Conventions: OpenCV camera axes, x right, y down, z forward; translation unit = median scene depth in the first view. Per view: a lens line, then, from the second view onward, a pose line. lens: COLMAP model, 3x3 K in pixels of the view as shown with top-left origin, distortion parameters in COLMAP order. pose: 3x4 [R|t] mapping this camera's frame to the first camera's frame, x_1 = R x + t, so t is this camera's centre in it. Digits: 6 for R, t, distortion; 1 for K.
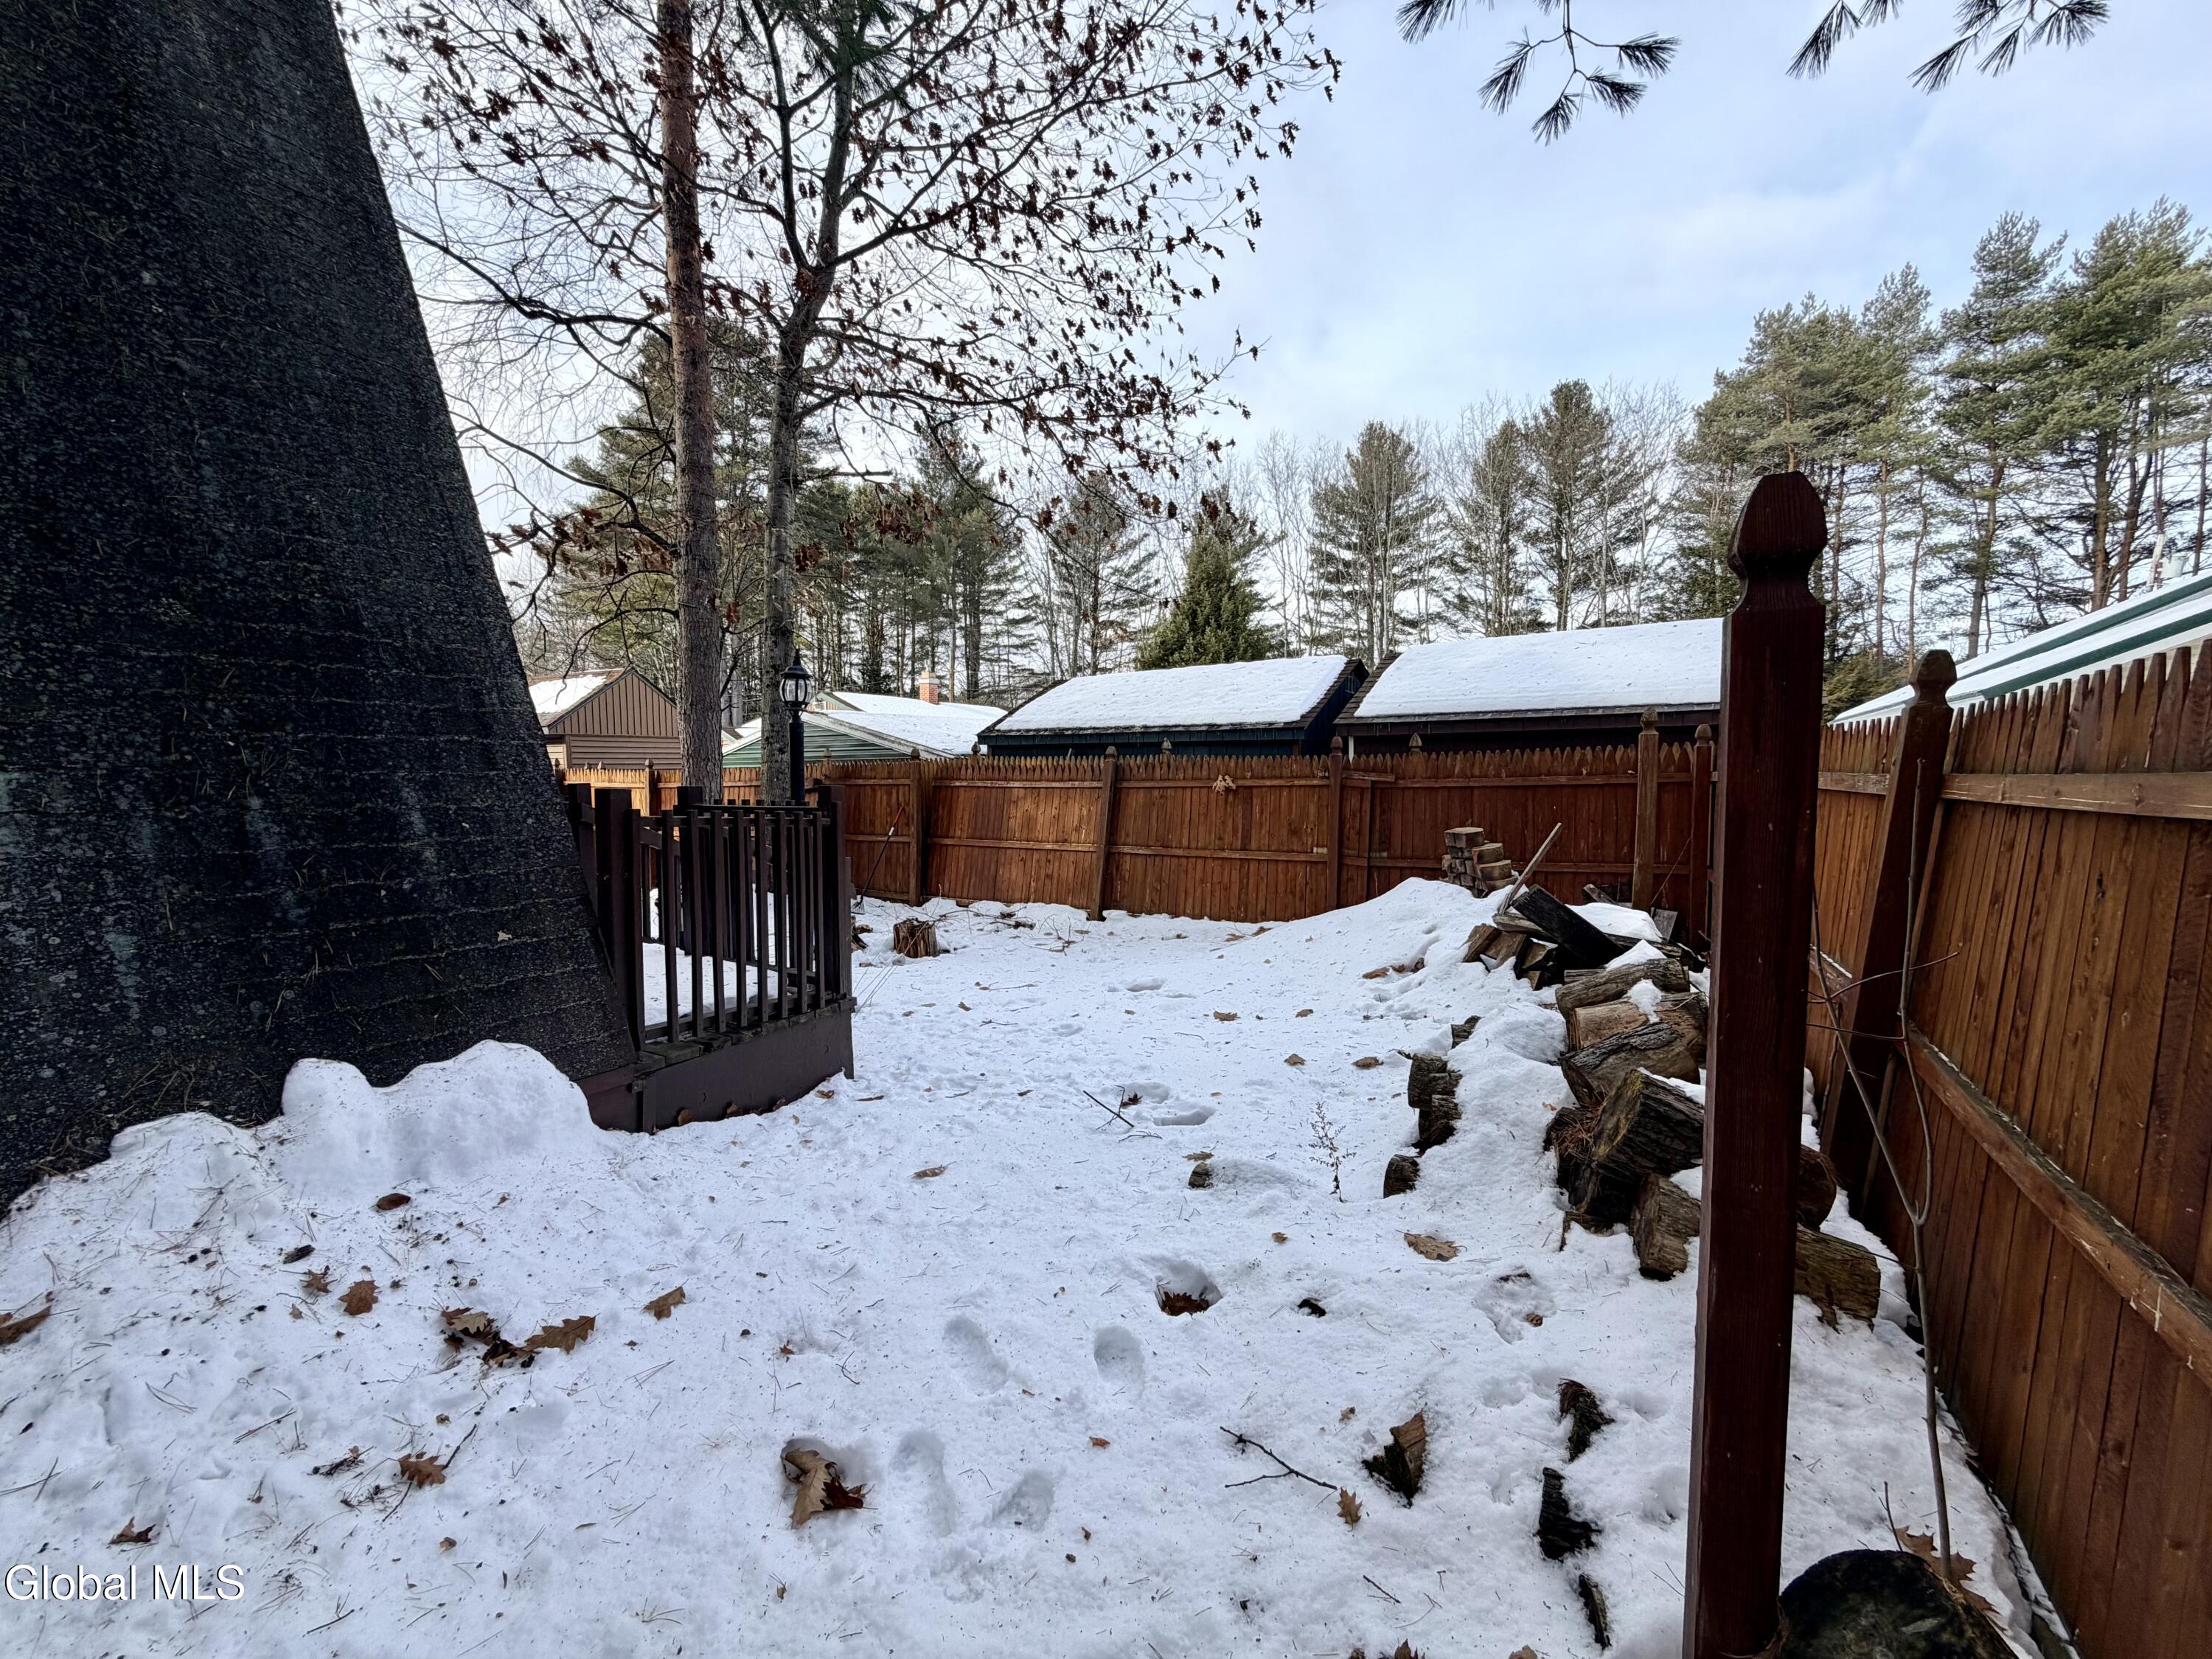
lens RADIAL K [[883.8, 0, 1102.4], [0, 883.8, 832.7], [0, 0, 1]] dist [-0.003205, 0.000306]
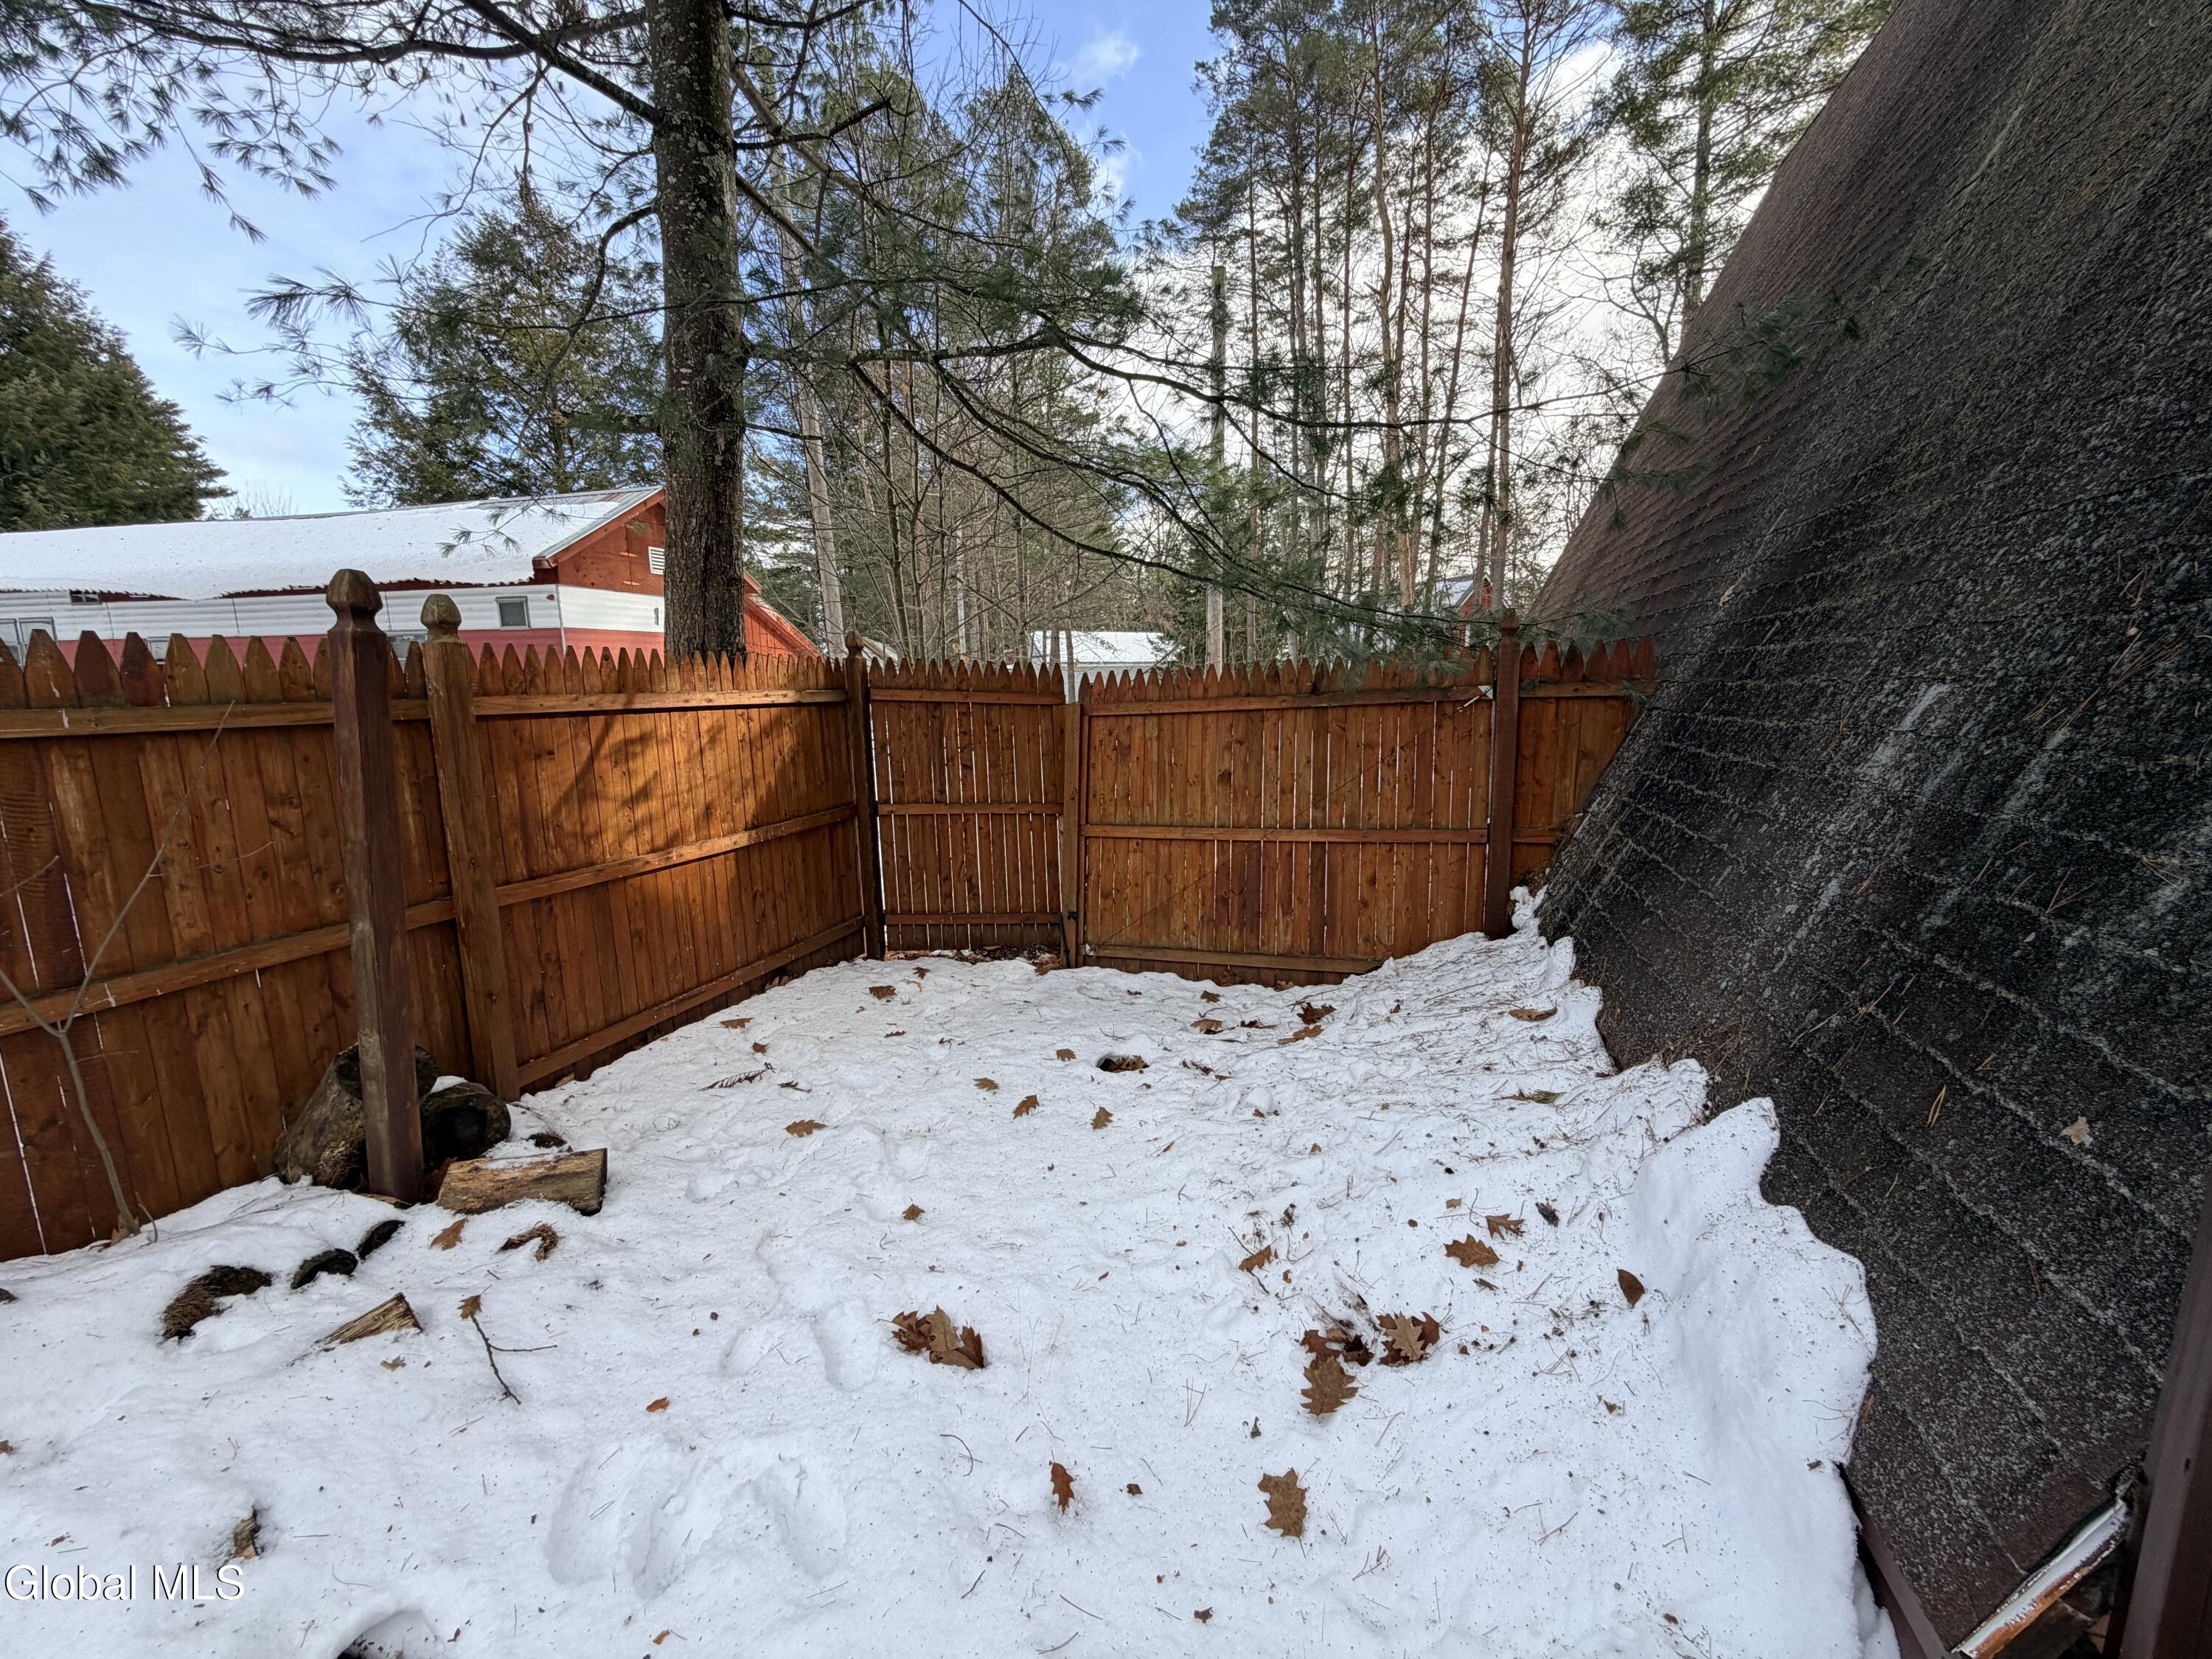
lens RADIAL K [[883.8, 0, 1113.3], [0, 883.8, 834.0], [0, 0, 1]] dist [-0.003205, 0.000306]
pose [[-0.975402, 0.053370, -0.213874, -0.277625], [0.002940, 0.973311, 0.229471, -0.123356], [0.220413, 0.223197, -0.949527, 1.651833]]
